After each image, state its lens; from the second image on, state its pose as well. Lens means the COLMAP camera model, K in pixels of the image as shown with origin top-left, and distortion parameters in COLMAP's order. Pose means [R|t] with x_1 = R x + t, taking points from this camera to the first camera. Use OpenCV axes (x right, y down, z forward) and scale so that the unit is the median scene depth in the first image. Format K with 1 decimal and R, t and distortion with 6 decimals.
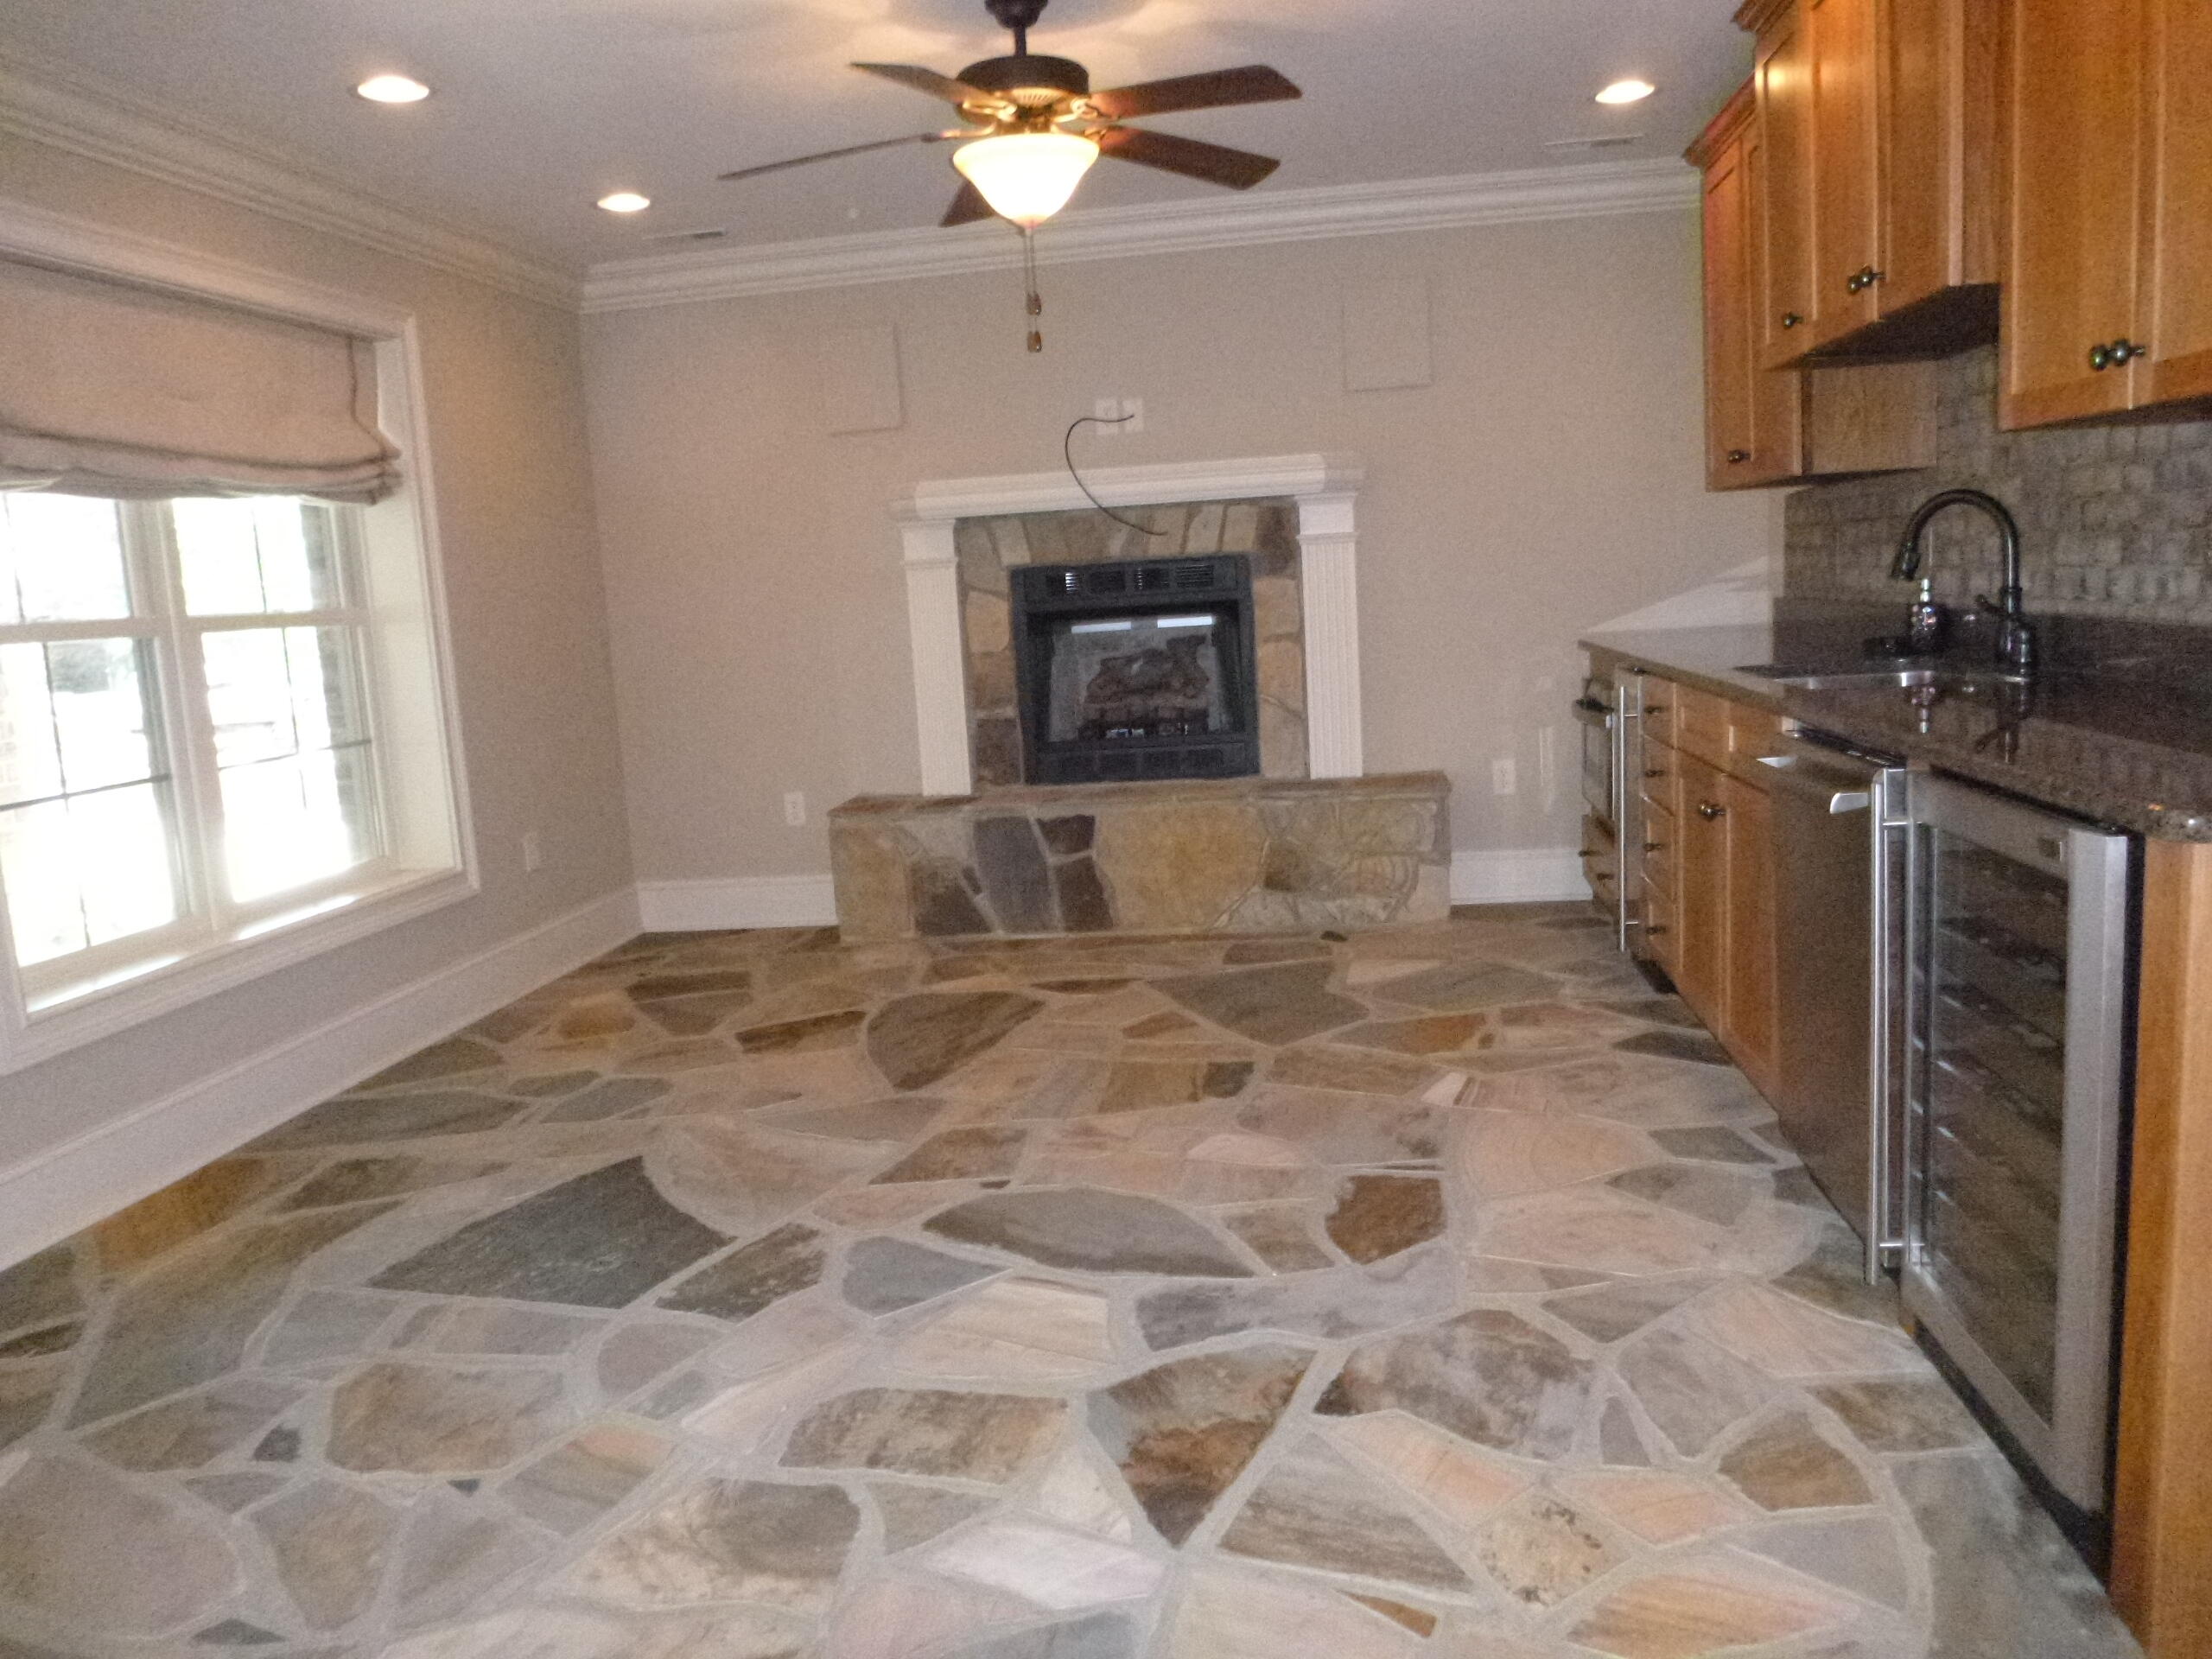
lens RADIAL K [[1604.2, 0, 1104.8], [0, 1604.2, 815.3], [0, 0, 1]] dist [-0.045013, -0.006645]
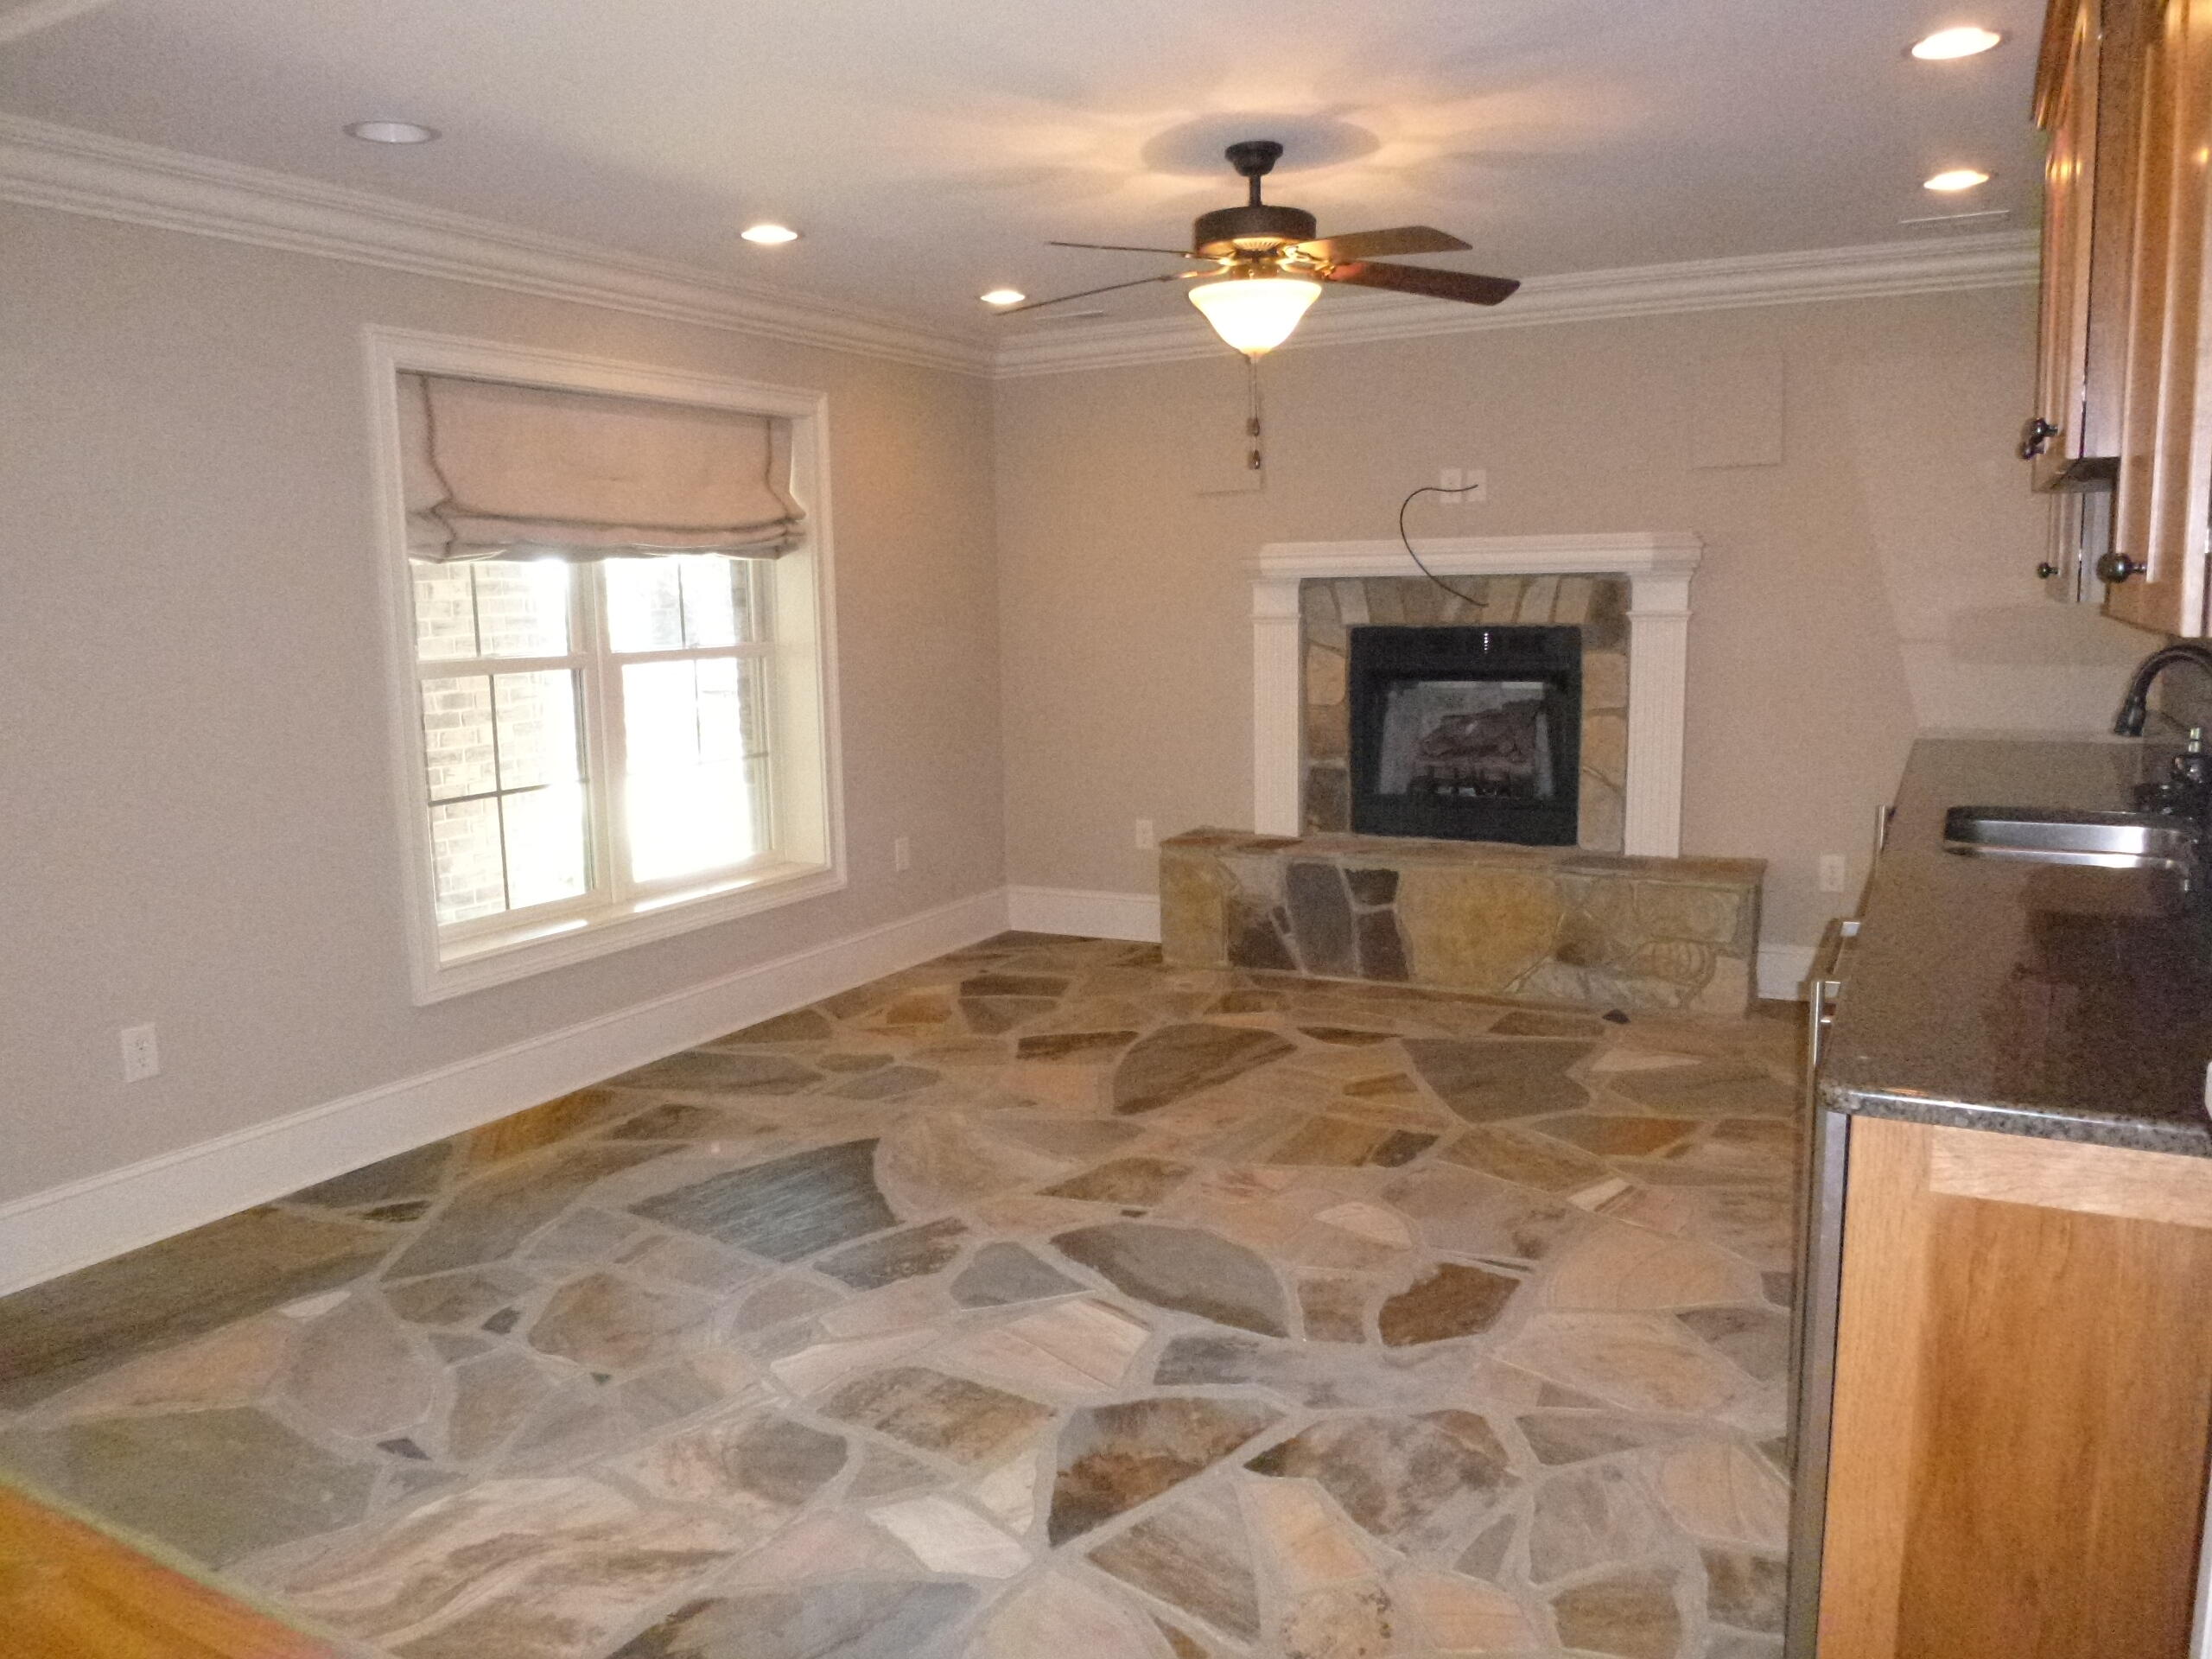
lens RADIAL K [[1604.2, 0, 1104.8], [0, 1604.2, 815.3], [0, 0, 1]] dist [-0.045013, -0.006645]
pose [[0.939403, 0.090142, -0.330752, 0.222006], [-0.086922, 0.995913, 0.024546, -0.064431], [0.331613, 0.005691, 0.943398, -0.064732]]
